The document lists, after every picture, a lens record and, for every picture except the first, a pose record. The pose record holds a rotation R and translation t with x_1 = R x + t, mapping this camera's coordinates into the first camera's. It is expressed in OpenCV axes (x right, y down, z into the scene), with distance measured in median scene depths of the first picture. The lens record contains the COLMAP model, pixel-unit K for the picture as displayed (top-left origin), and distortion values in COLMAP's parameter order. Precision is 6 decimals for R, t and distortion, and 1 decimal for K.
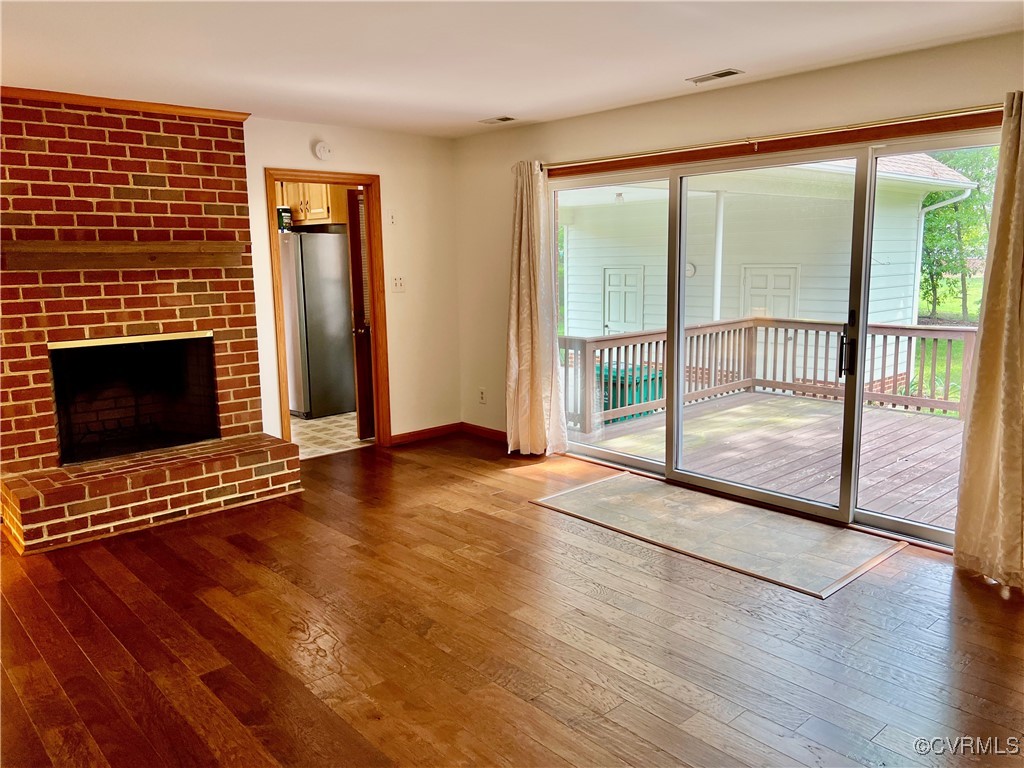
lens RADIAL K [[767.3, 0, 512.0], [0, 767.3, 384.0], [0, 0, 1]] dist [-0.008761, -0.009250]
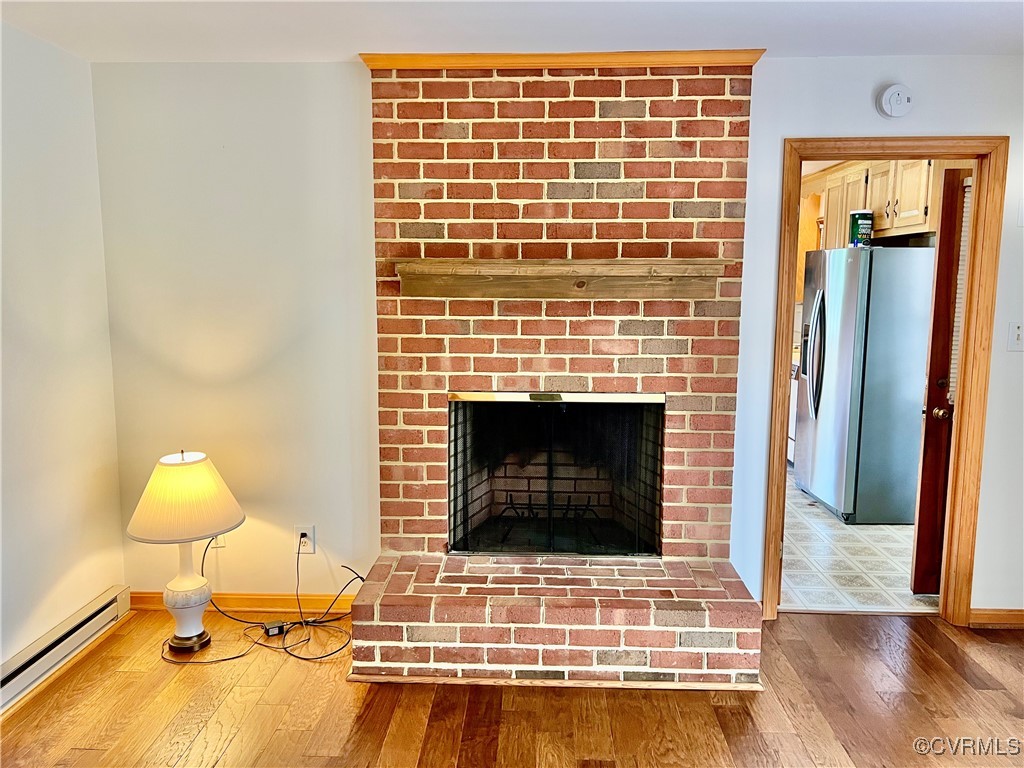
lens RADIAL K [[769.4, 0, 511.2], [0, 769.4, 387.1], [0, 0, 1]] dist [0.076237, -0.089053]
pose [[0.717395, 0.108861, -0.688108, -0.031342], [-0.126275, 0.991674, 0.025237, -0.079961], [0.685127, 0.068786, 0.725169, 0.449488]]
